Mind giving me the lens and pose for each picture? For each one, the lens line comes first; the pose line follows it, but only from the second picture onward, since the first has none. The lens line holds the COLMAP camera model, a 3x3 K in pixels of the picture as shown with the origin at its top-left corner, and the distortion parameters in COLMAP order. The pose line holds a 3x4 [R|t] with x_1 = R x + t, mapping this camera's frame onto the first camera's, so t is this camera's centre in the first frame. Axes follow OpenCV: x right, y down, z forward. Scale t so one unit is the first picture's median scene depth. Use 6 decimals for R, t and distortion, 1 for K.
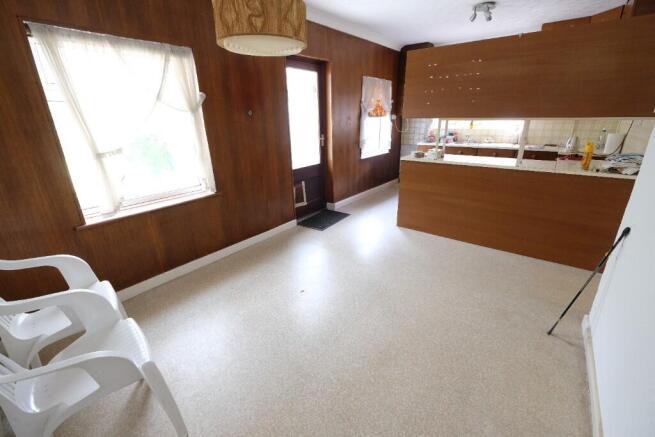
lens RADIAL K [[291.0, 0, 327.5], [0, 291.0, 218.5], [0, 0, 1]] dist [-0.000269, -0.000025]
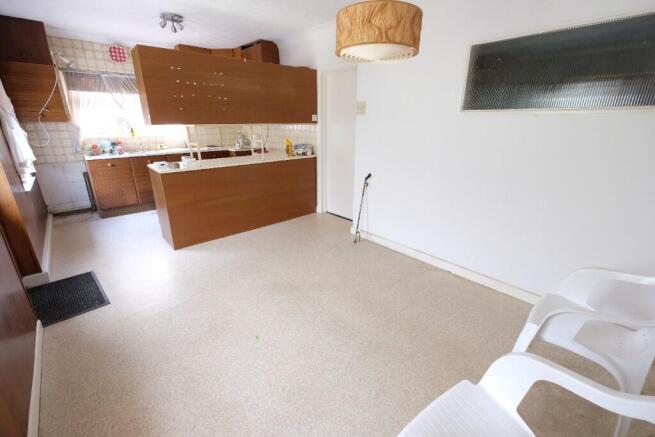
lens RADIAL K [[279.4, 0, 327.5], [0, 279.4, 218.5], [0, 0, 1]] dist [0.000930, 0.000155]
pose [[0.178487, -0.317149, 0.931428, -0.440931], [0.329412, 0.911263, 0.247158, -0.119439], [-0.927162, 0.262709, 0.267121, 0.349559]]
